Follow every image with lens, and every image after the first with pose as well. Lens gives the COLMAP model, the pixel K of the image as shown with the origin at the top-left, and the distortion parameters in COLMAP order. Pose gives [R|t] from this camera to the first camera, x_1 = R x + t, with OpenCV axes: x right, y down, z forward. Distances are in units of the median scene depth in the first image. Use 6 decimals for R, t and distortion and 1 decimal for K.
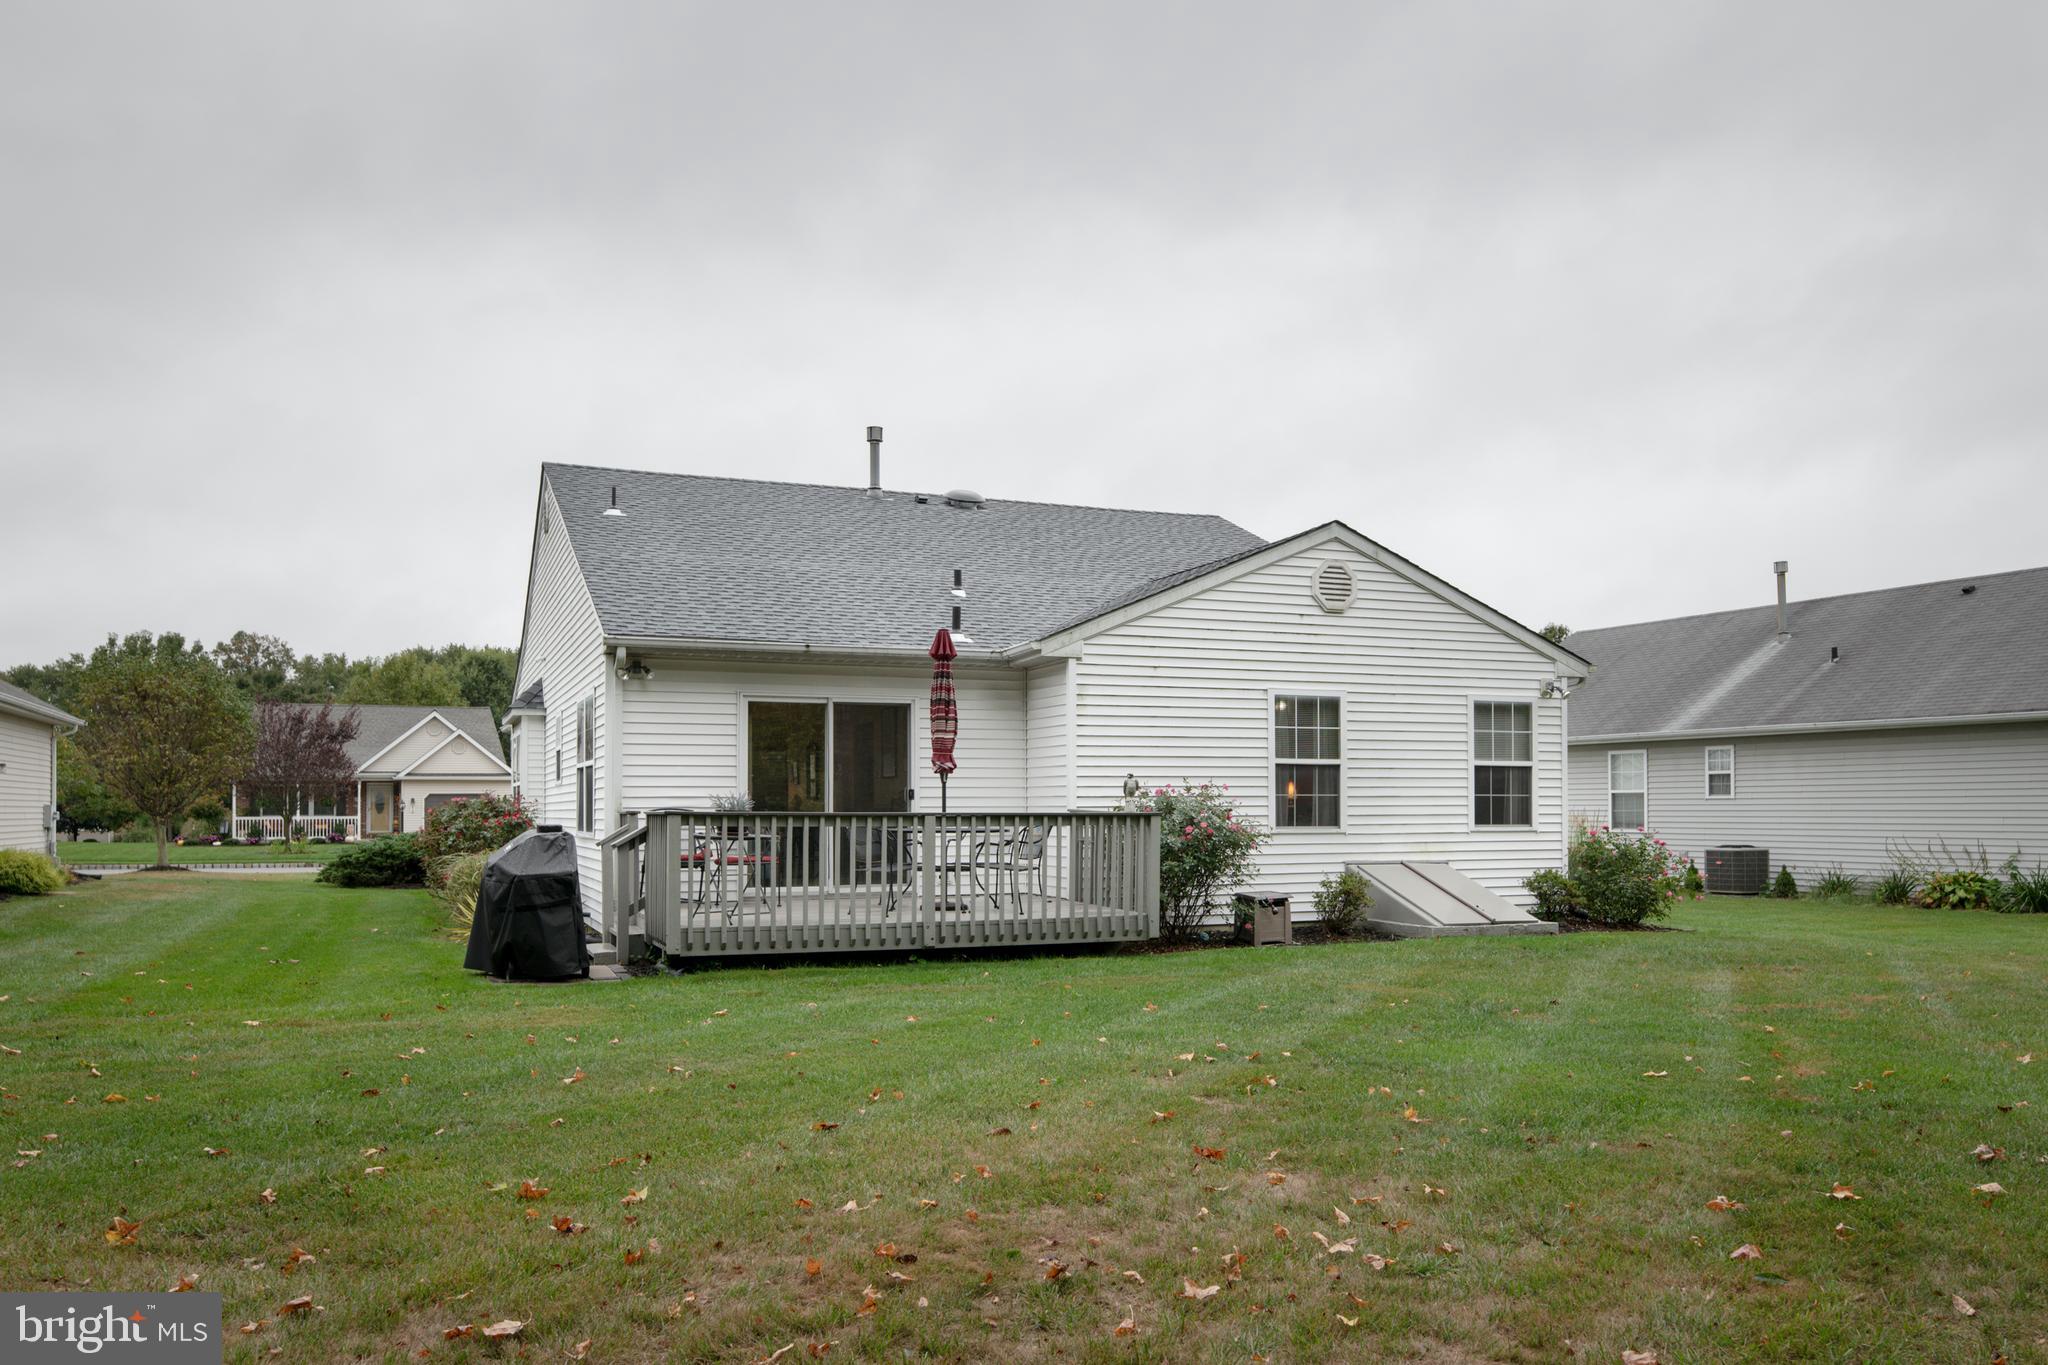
lens RADIAL K [[1506.2, 0, 1019.7], [0, 1506.2, 786.0], [0, 0, 1]] dist [0.006568, 0.002422]
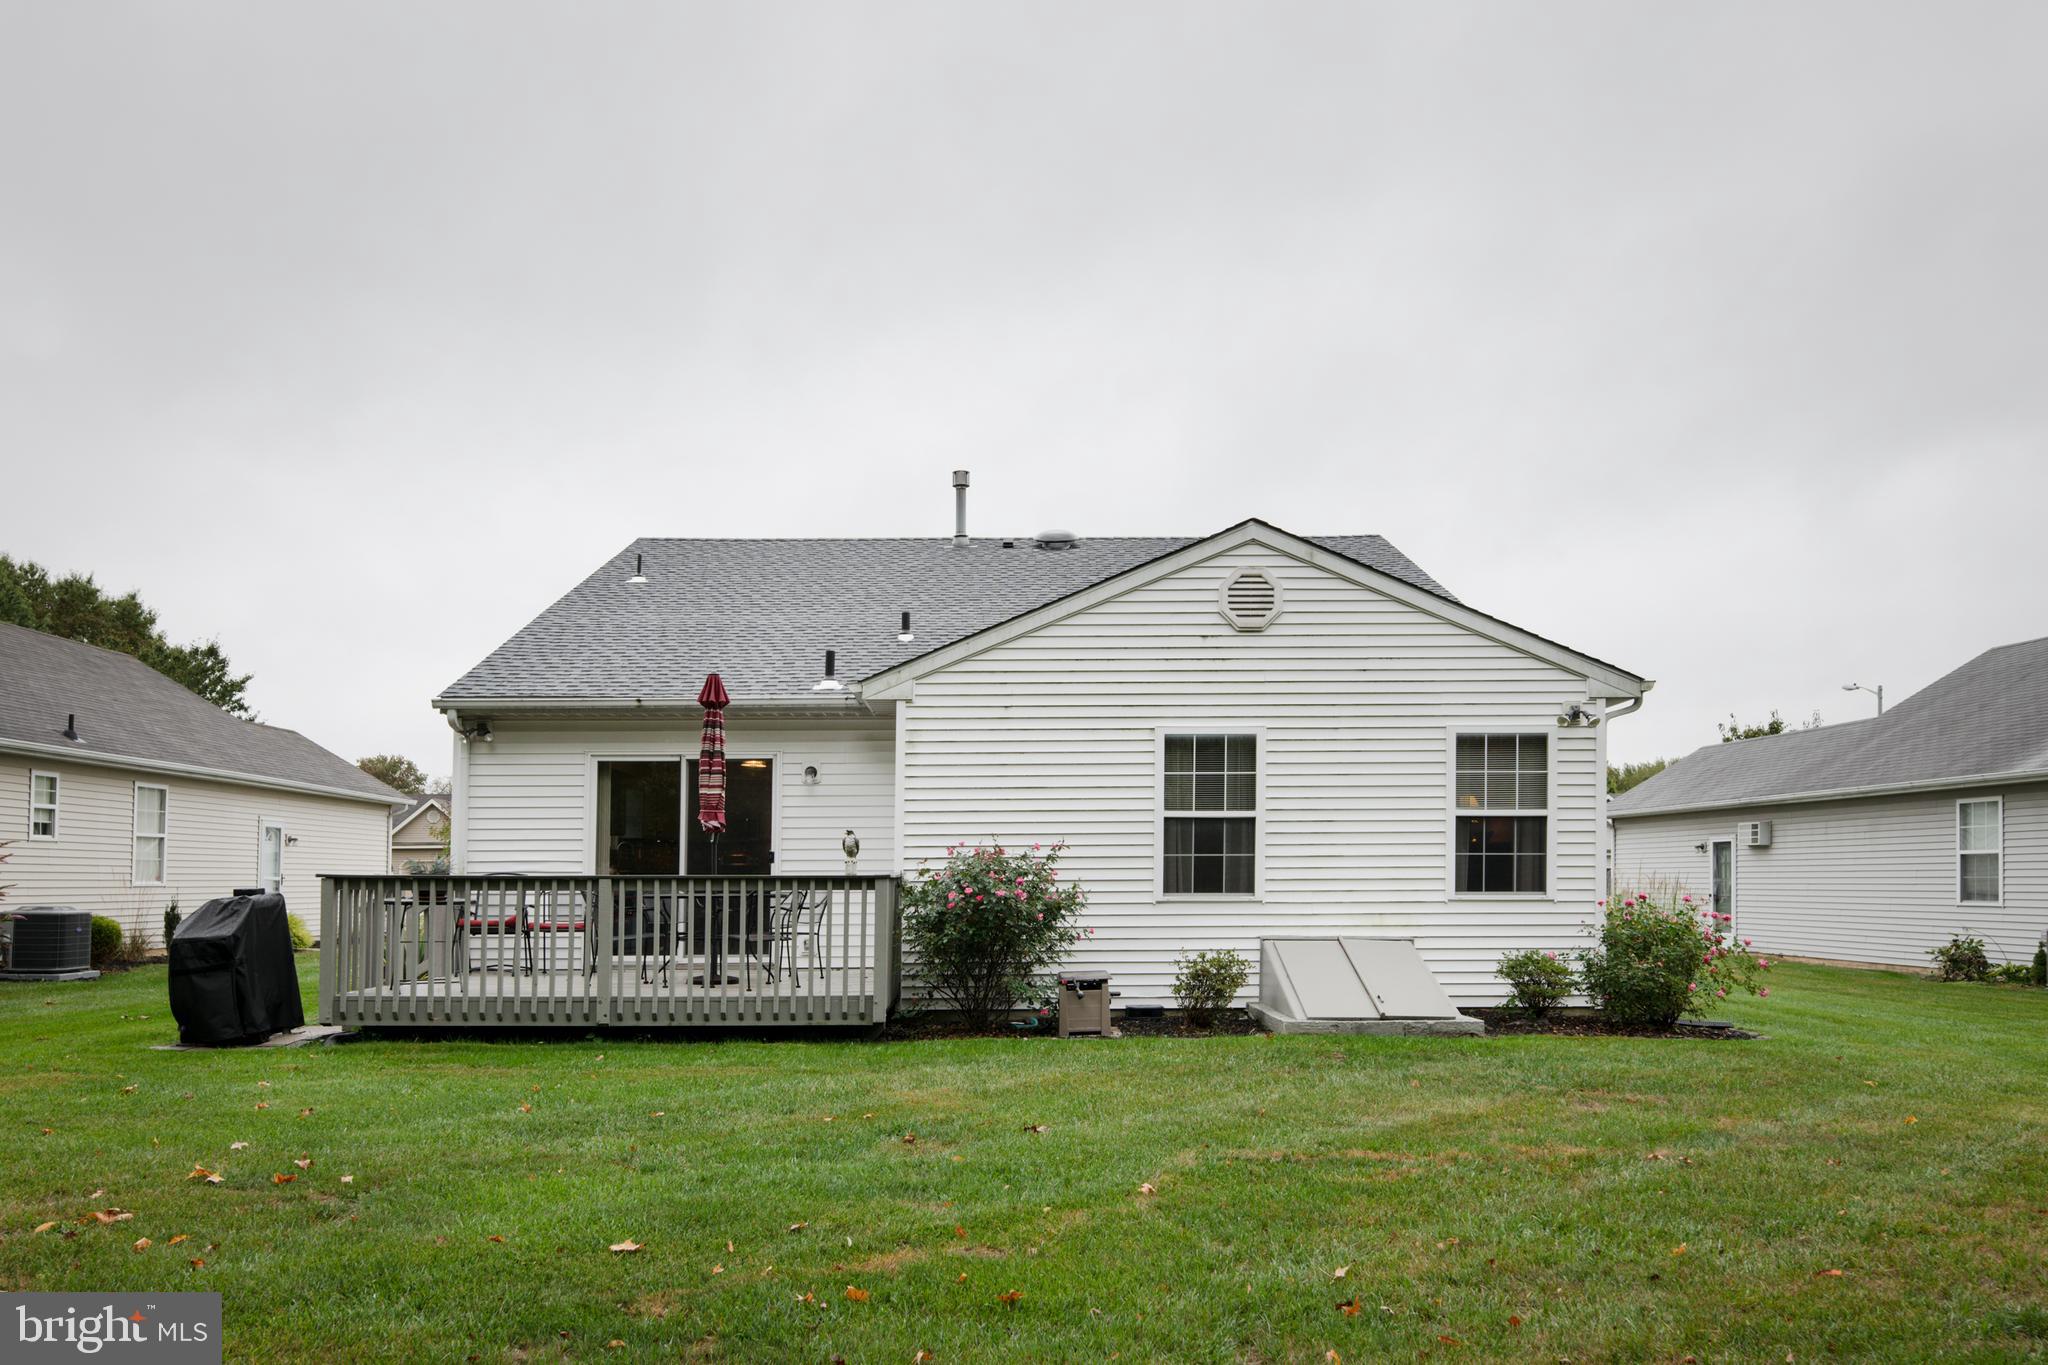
lens RADIAL K [[1476.9, 0, 1023.4], [0, 1476.9, 856.4], [0, 0, 1]] dist [0.009672, 0.001176]
pose [[0.929626, -0.007315, -0.368432, 0.402037], [0.007011, 0.999973, -0.002164, 0.007987], [0.368438, -0.000572, 0.929652, 0.217666]]
